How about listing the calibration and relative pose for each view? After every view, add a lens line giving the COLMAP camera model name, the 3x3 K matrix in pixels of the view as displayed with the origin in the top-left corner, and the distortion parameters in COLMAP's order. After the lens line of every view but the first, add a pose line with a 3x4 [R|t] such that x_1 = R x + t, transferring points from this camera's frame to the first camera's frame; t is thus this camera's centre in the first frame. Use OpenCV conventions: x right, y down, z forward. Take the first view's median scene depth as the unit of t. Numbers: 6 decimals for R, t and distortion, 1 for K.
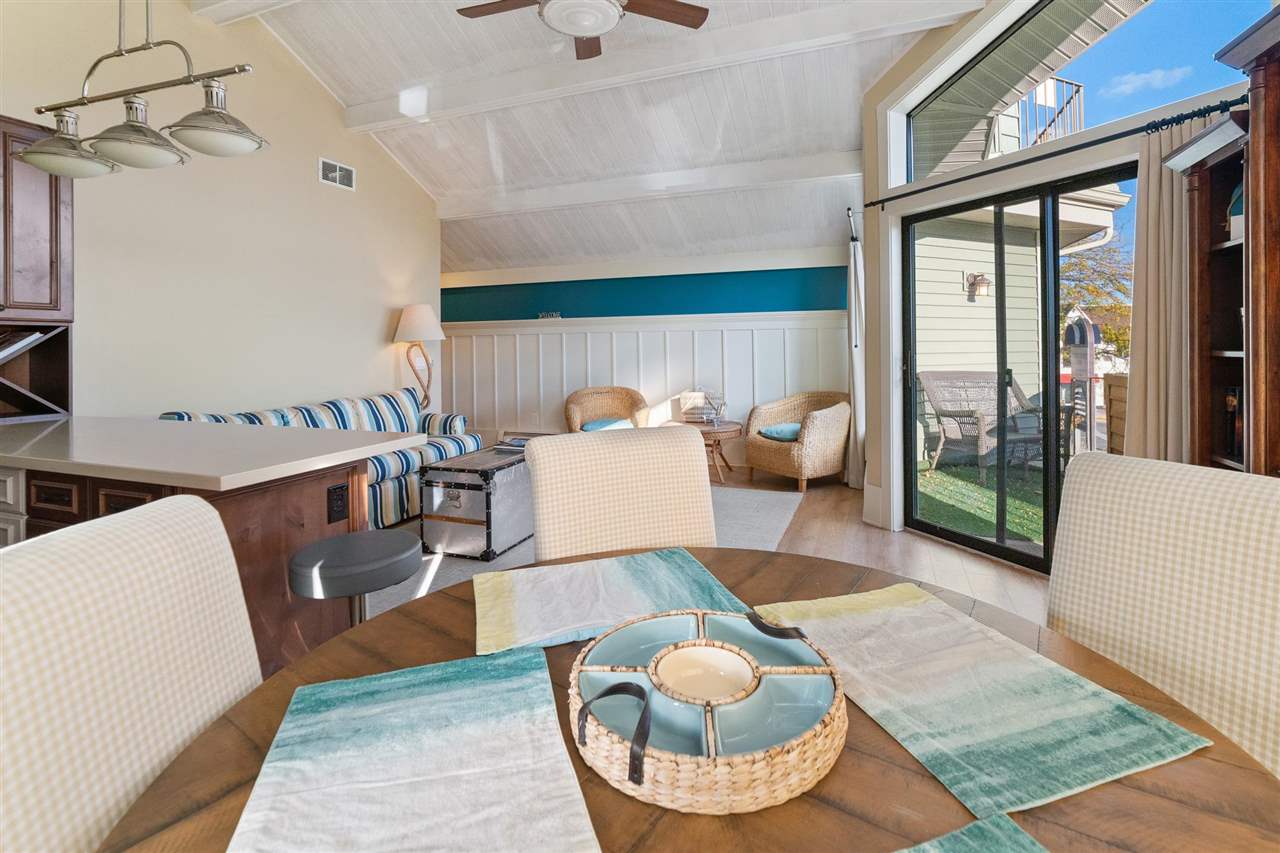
lens RADIAL K [[594.9, 0, 649.2], [0, 594.9, 338.4], [0, 0, 1]] dist [-0.031836, 0.021596]
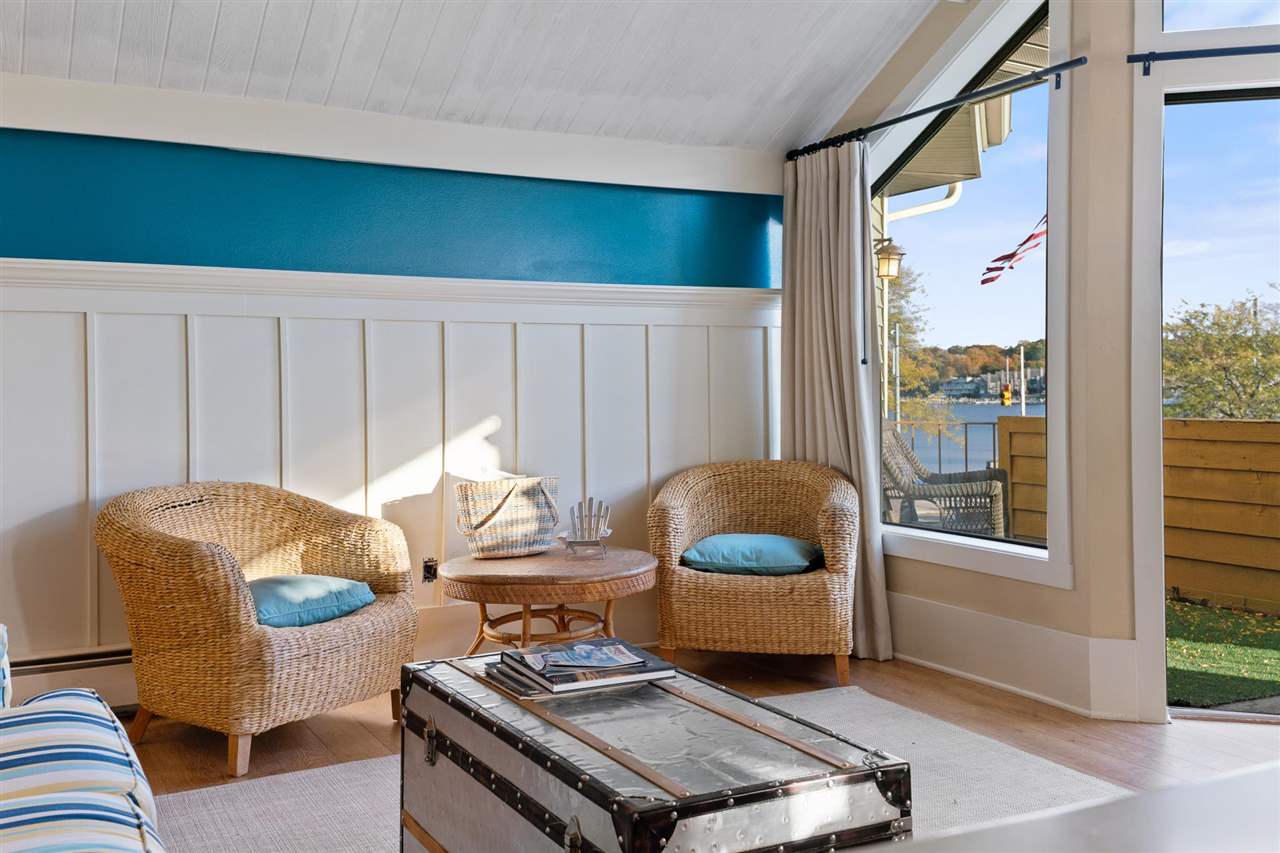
lens RADIAL K [[1221.4, 0, 602.5], [0, 1221.4, 389.9], [0, 0, 1]] dist [0.402072, -0.685827]
pose [[0.666144, 0.003522, 0.745815, -0.571181], [-0.006874, 0.999975, 0.001418, 0.037856], [-0.745792, -0.006071, 0.666151, 0.503690]]
